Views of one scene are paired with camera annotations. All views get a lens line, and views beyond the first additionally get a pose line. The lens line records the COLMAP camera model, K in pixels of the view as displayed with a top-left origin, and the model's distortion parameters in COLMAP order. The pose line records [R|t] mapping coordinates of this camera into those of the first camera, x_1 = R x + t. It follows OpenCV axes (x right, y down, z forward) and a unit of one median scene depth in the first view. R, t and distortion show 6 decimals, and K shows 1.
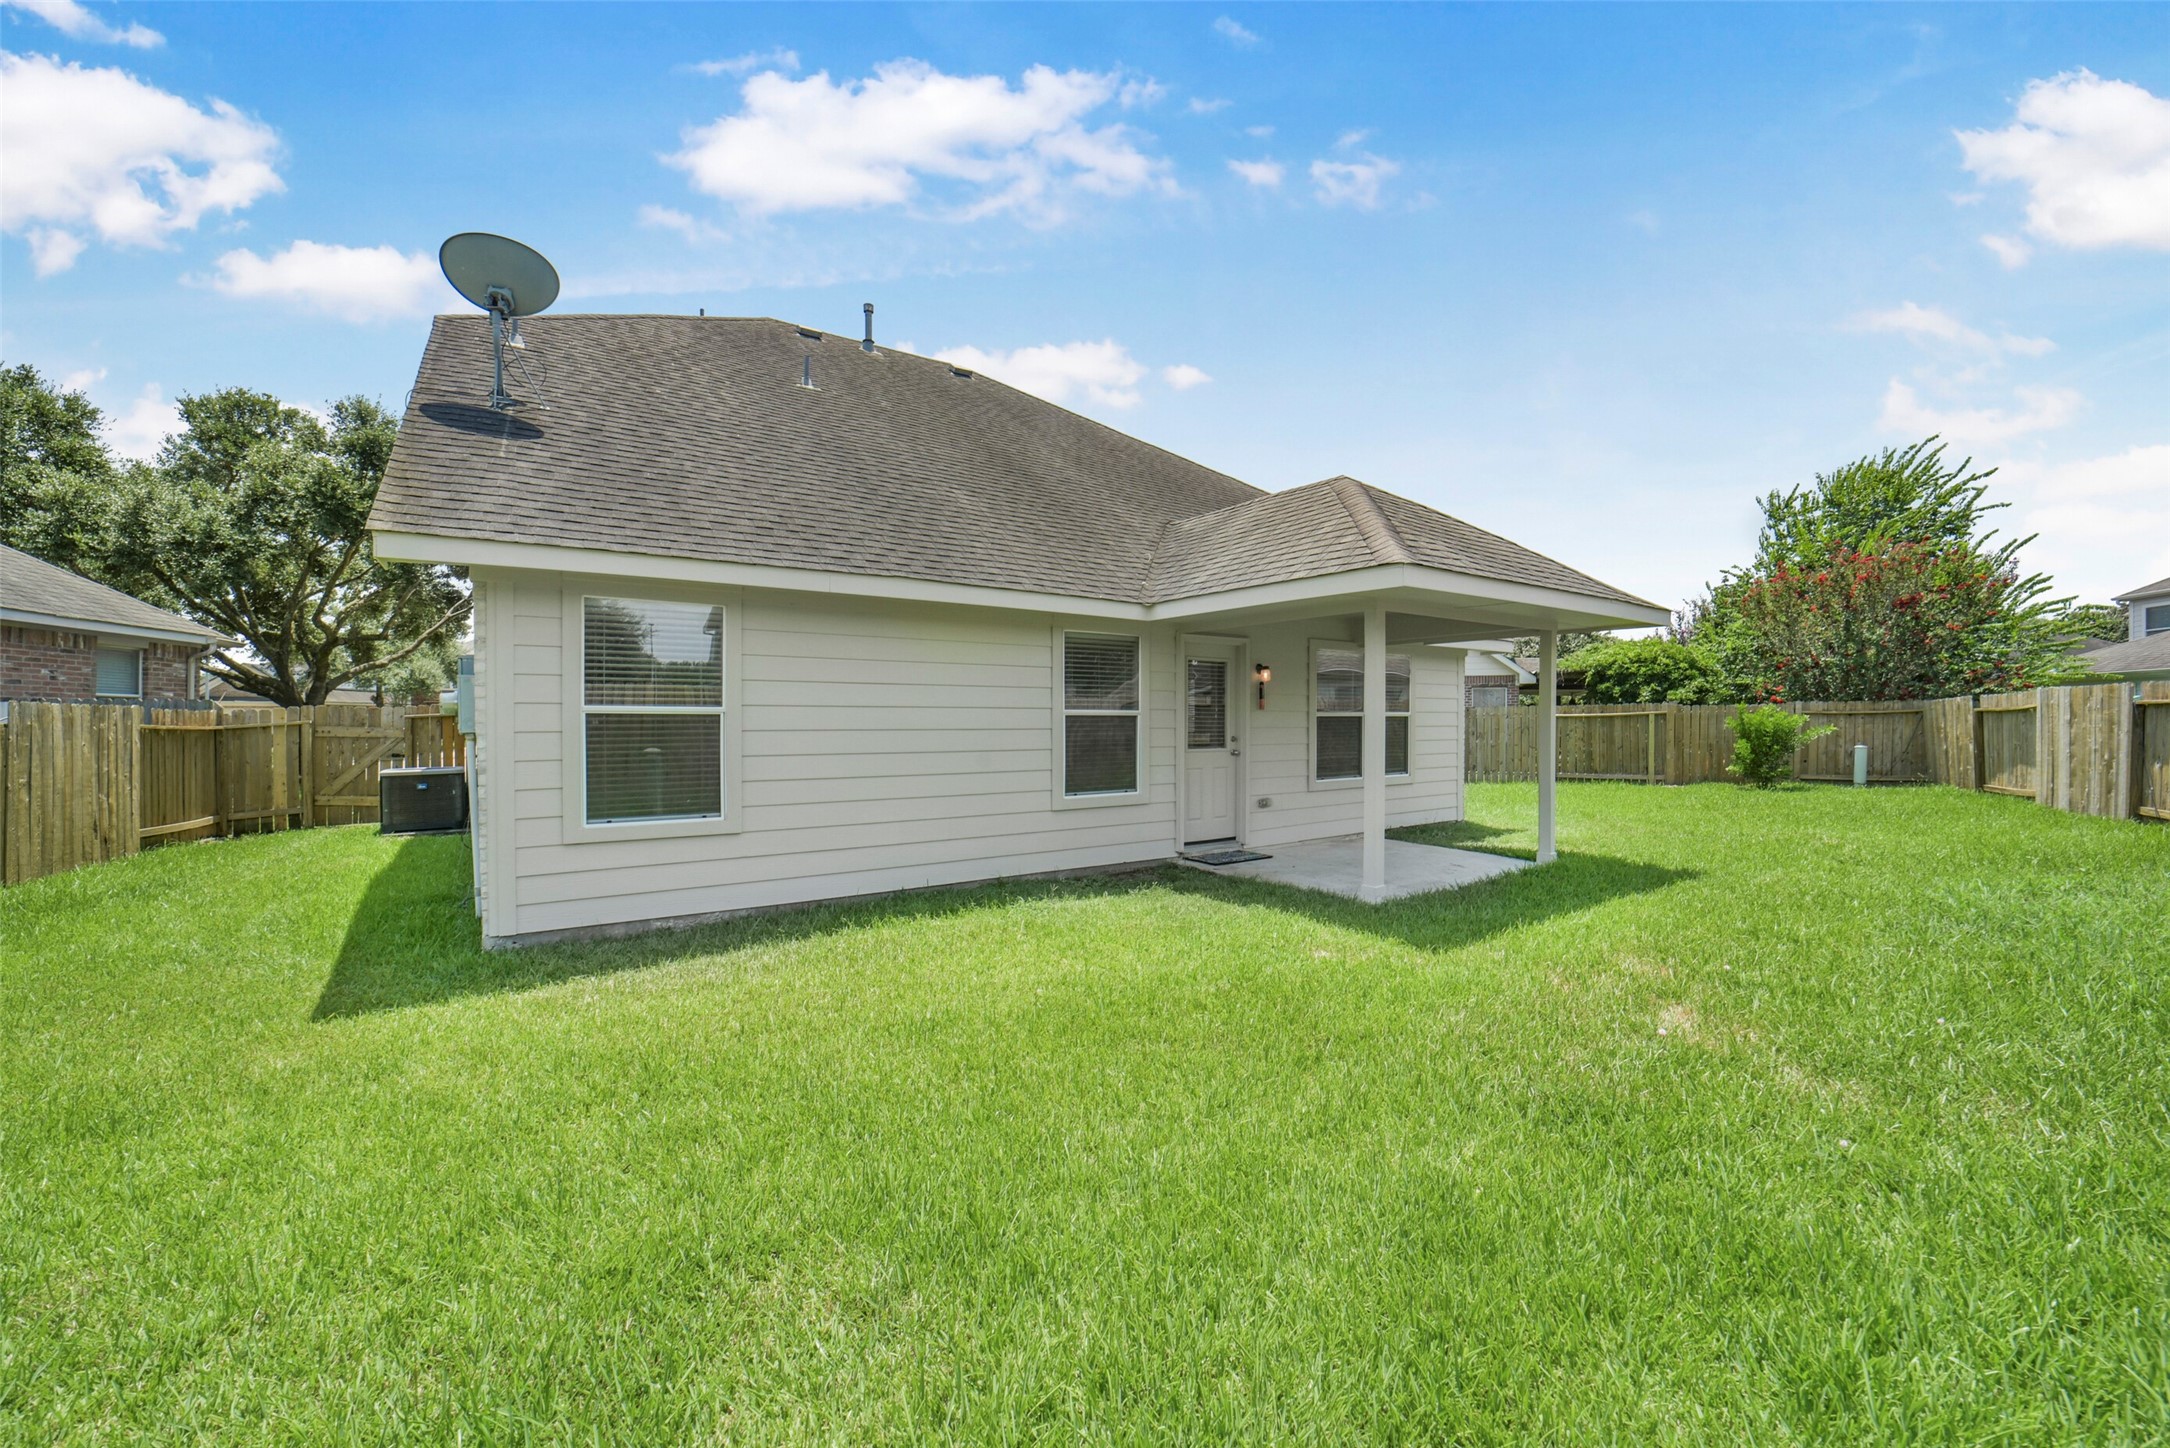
lens RADIAL K [[846.1, 0, 1085.6], [0, 846.1, 717.6], [0, 0, 1]] dist [-0.028295, 0.007097]
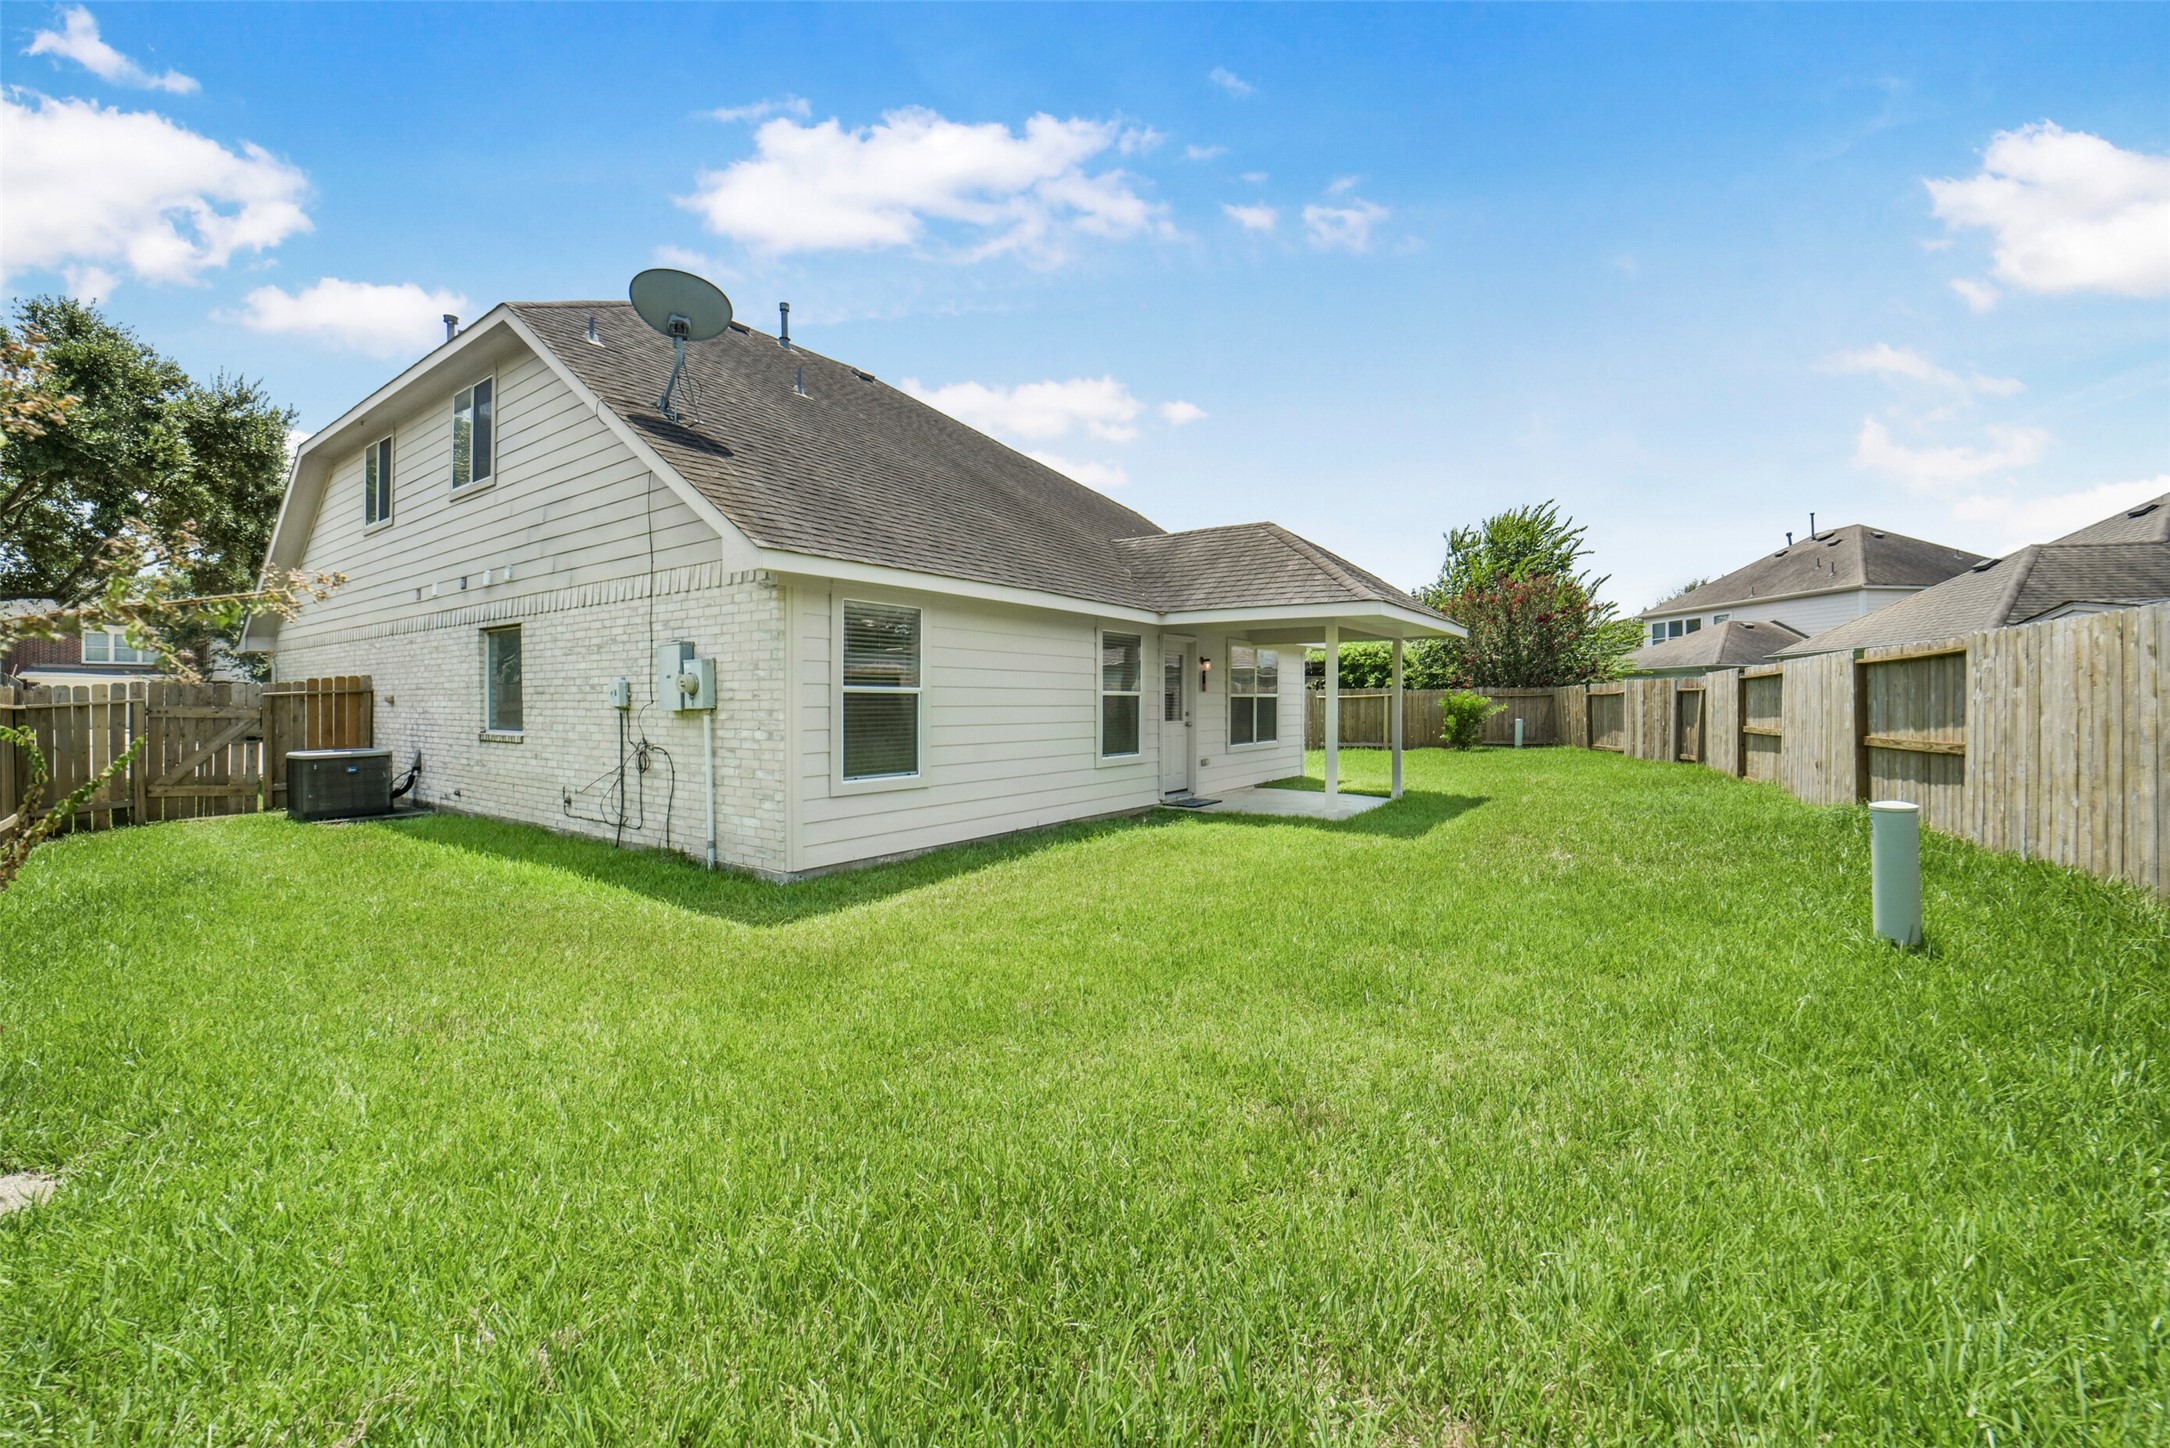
lens RADIAL K [[846.1, 0, 1081.2], [0, 846.1, 708.5], [0, 0, 1]] dist [-0.028295, 0.007097]
pose [[0.944797, -0.001677, 0.327651, -0.328242], [-0.001887, 0.999942, 0.010558, 0.002785], [-0.327649, -0.010593, 0.944740, -0.145912]]
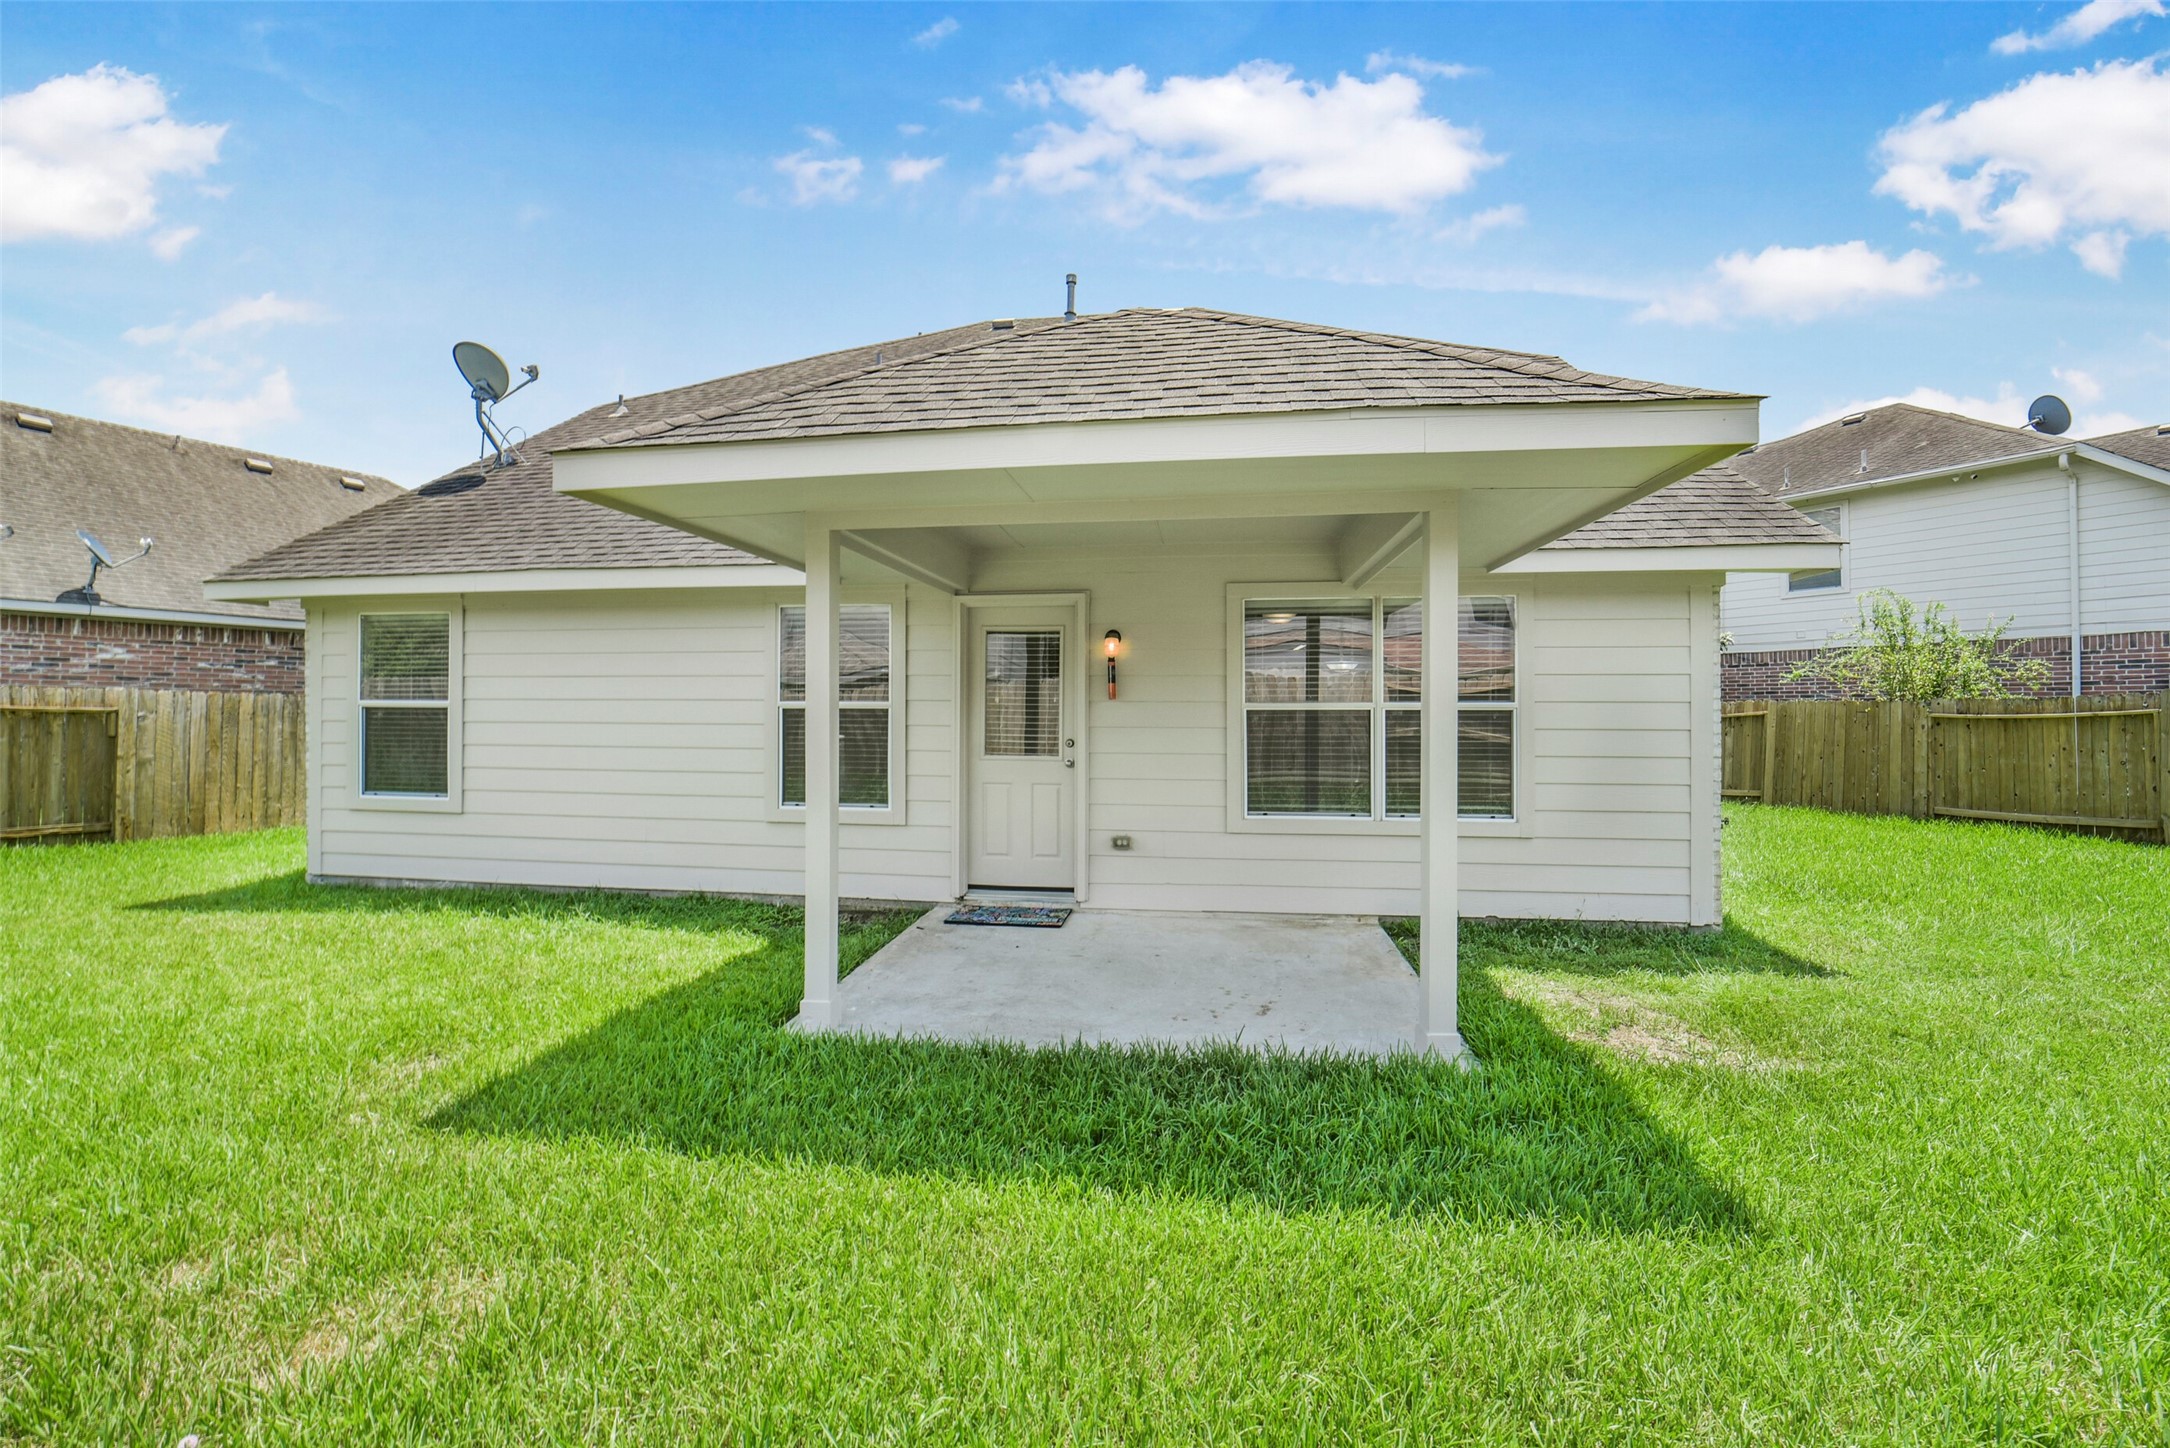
lens RADIAL K [[846.1, 0, 1086.2], [0, 846.1, 723.9], [0, 0, 1]] dist [-0.028295, 0.007097]
pose [[0.729486, 0.010333, -0.683918, 0.520330], [-0.002721, 0.999922, 0.012205, 0.001165], [0.683990, -0.007043, 0.729457, 0.412683]]
